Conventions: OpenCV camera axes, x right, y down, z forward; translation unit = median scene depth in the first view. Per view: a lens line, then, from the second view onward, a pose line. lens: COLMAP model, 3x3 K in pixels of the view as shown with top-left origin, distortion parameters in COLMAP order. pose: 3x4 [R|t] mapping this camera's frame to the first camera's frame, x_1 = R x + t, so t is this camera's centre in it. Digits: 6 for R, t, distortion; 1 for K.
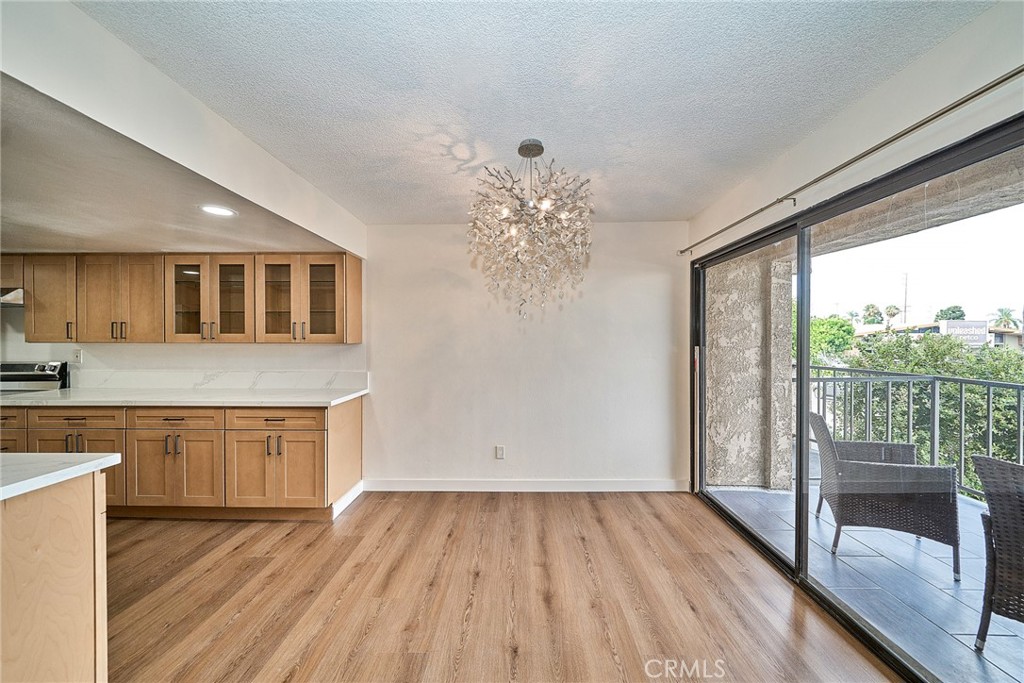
lens RADIAL K [[374.4, 0, 508.1], [0, 374.4, 337.5], [0, 0, 1]] dist [0.000743, -0.003558]
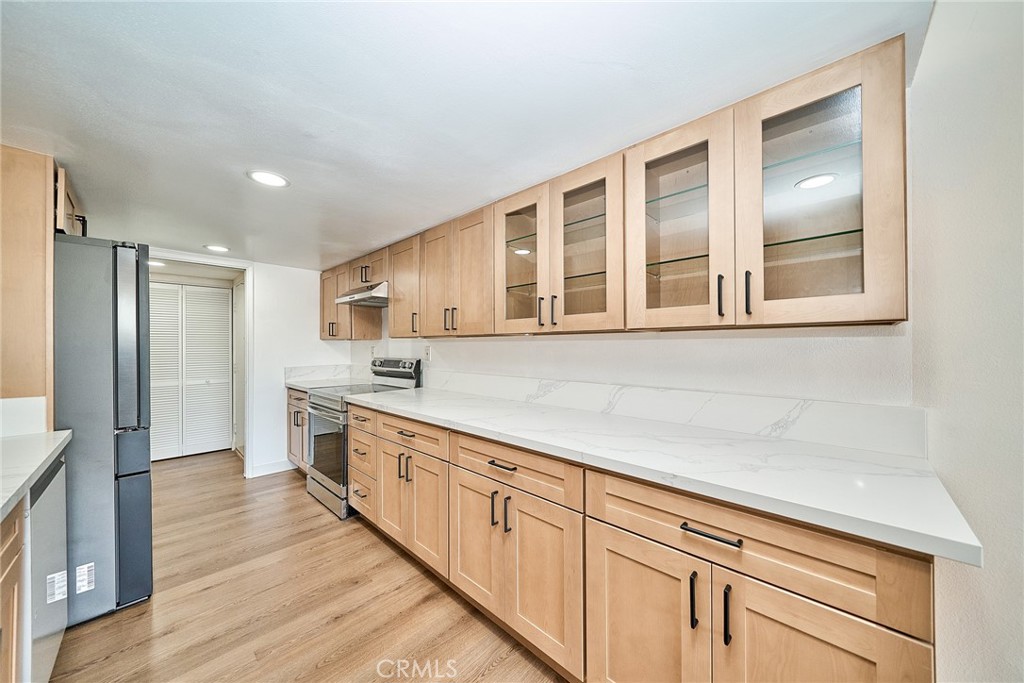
lens RADIAL K [[348.0, 0, 513.8], [0, 348.0, 343.6], [0, 0, 1]] dist [-0.000407, -0.000124]
pose [[0.751435, -0.005441, -0.659784, -0.534404], [0.002312, 0.999982, -0.005614, 0.039100], [0.659803, 0.002693, 0.751434, 0.615348]]
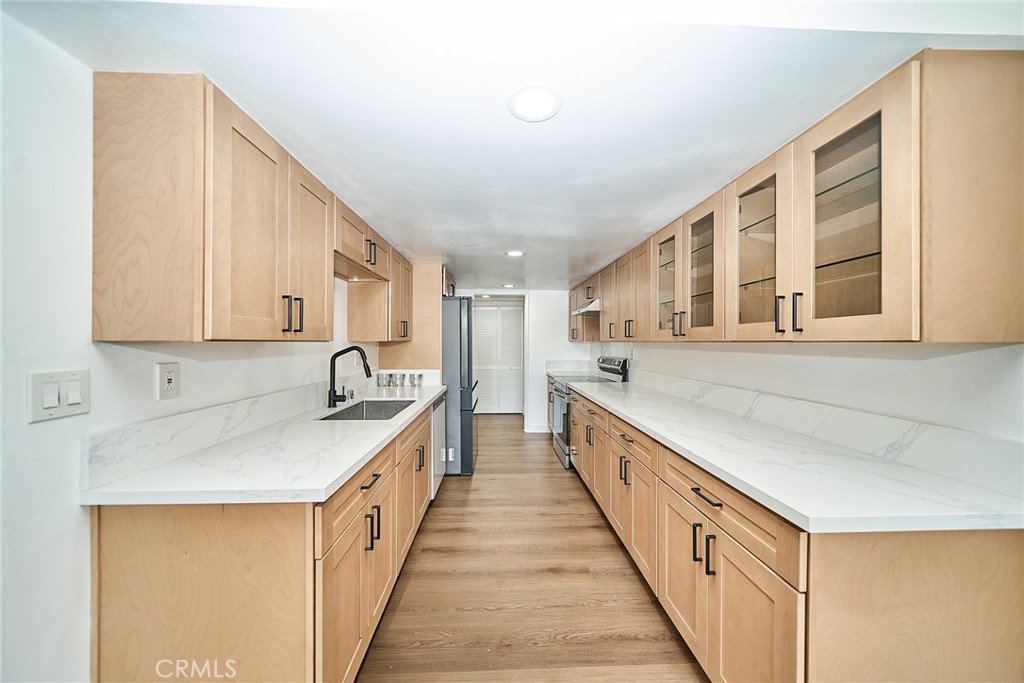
lens RADIAL K [[348.0, 0, 513.8], [0, 348.0, 343.6], [0, 0, 1]] dist [-0.000407, -0.000124]
pose [[0.085134, 0.004753, -0.996358, -0.189963], [-0.002461, 0.999987, 0.004560, 0.018114], [0.996366, 0.002064, 0.085145, 0.697000]]
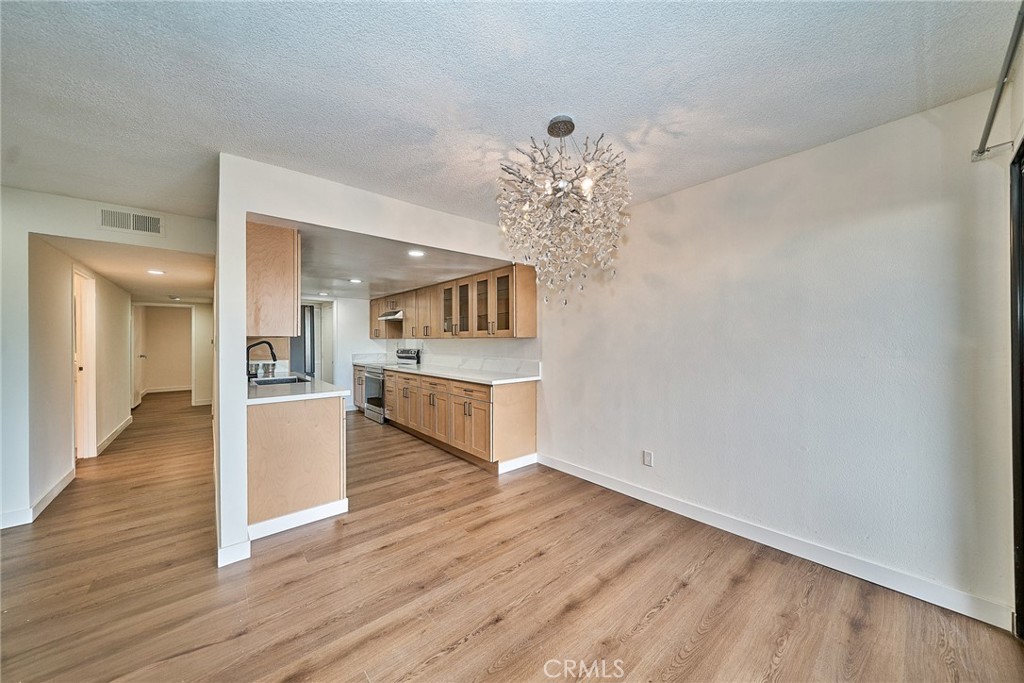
lens RADIAL K [[355.5, 0, 494.7], [0, 355.5, 339.8], [0, 0, 1]] dist [-0.000855, -0.000182]
pose [[0.643586, -0.003179, -0.765367, 0.463162], [0.003020, 0.999994, -0.001614, 0.028065], [0.765368, -0.001273, 0.643592, 0.206093]]
